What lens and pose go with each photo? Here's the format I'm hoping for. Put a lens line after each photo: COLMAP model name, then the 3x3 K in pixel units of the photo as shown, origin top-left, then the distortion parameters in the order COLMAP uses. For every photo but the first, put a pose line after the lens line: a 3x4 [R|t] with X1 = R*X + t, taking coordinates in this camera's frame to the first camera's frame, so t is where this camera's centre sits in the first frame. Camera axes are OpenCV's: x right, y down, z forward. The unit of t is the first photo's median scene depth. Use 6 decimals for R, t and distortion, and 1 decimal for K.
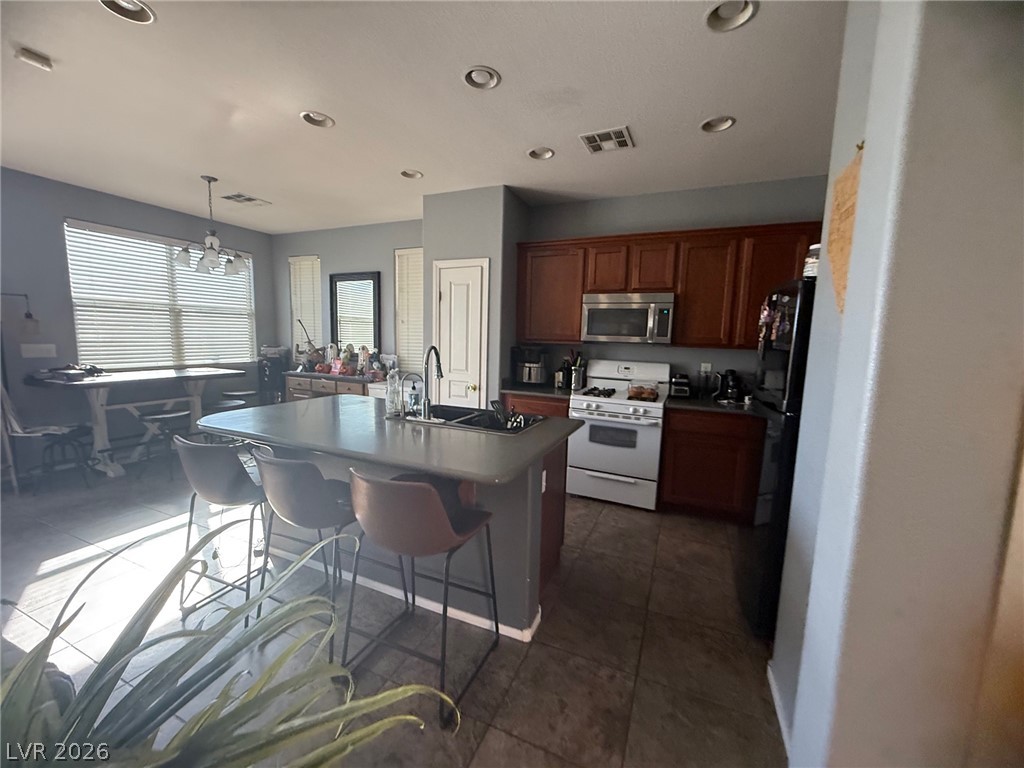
lens RADIAL K [[409.1, 0, 511.1], [0, 409.1, 385.3], [0, 0, 1]] dist [0.000346, 0.000136]
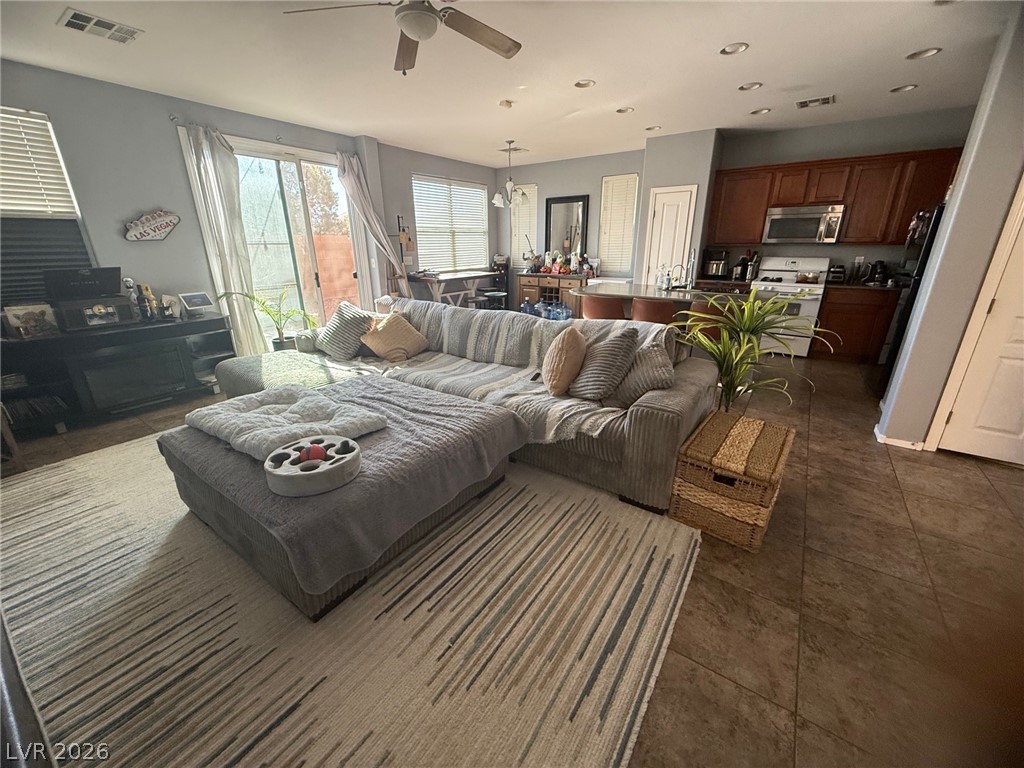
lens RADIAL K [[409.1, 0, 509.4], [0, 409.1, 384.1], [0, 0, 1]] dist [0.000346, 0.000136]
pose [[0.978315, 0.033701, -0.204360, -0.386625], [0.010064, 0.977773, 0.209427, 0.066008], [0.206876, -0.206942, 0.956231, -0.658097]]
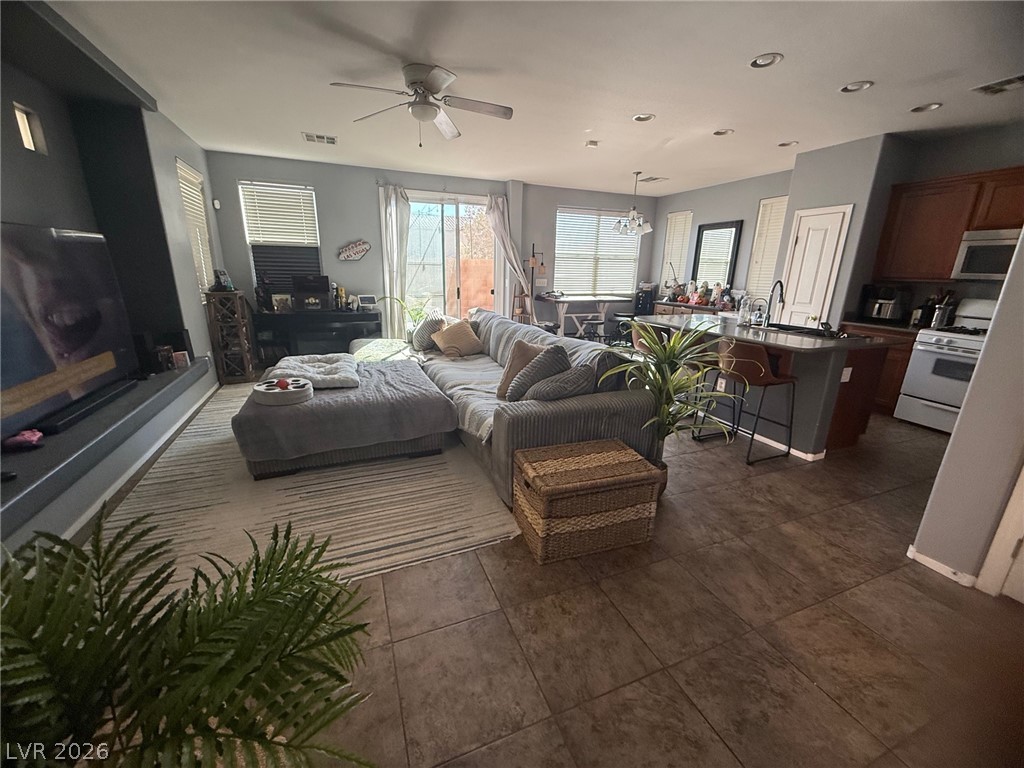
lens RADIAL K [[409.1, 0, 506.3], [0, 409.1, 383.2], [0, 0, 1]] dist [0.000346, 0.000136]
pose [[0.712950, 0.178319, -0.678163, 0.120898], [-0.084159, 0.981894, 0.169707, 0.069599], [0.696146, -0.063919, 0.715049, -0.535188]]
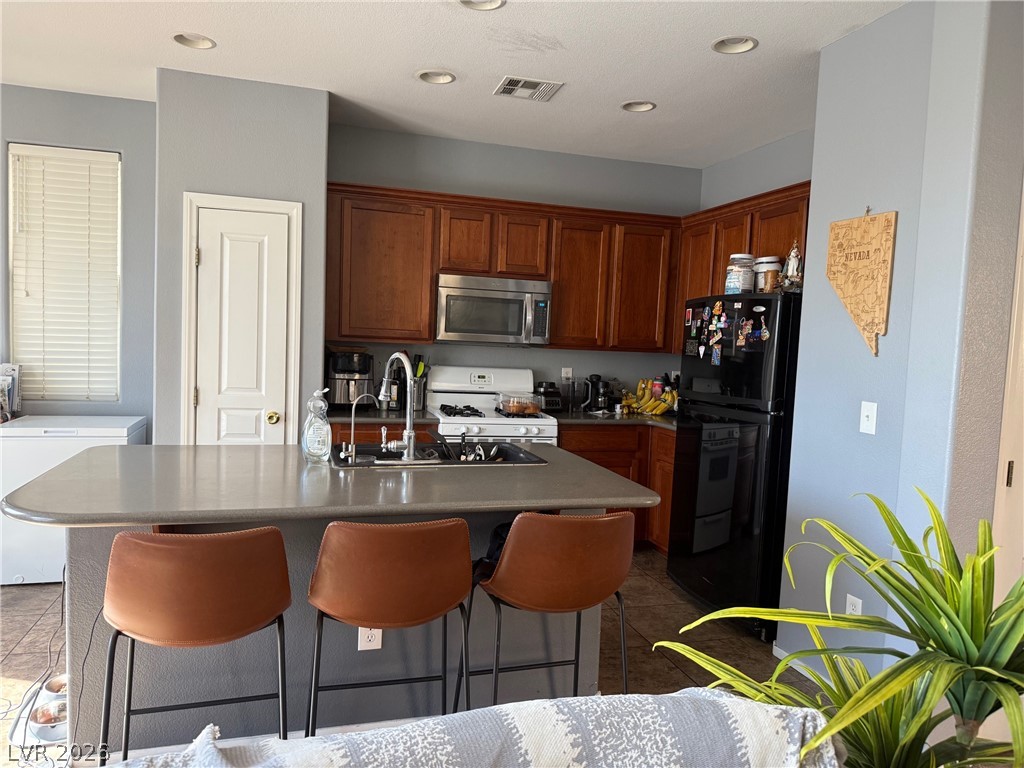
lens RADIAL K [[712.6, 0, 511.1], [0, 712.6, 394.3], [0, 0, 1]] dist [0.048047, -0.009264]
pose [[0.758849, -0.047986, 0.649496, -0.532573], [0.056927, 0.998352, 0.007248, -0.017147], [-0.648773, 0.031474, 0.760331, -0.008348]]
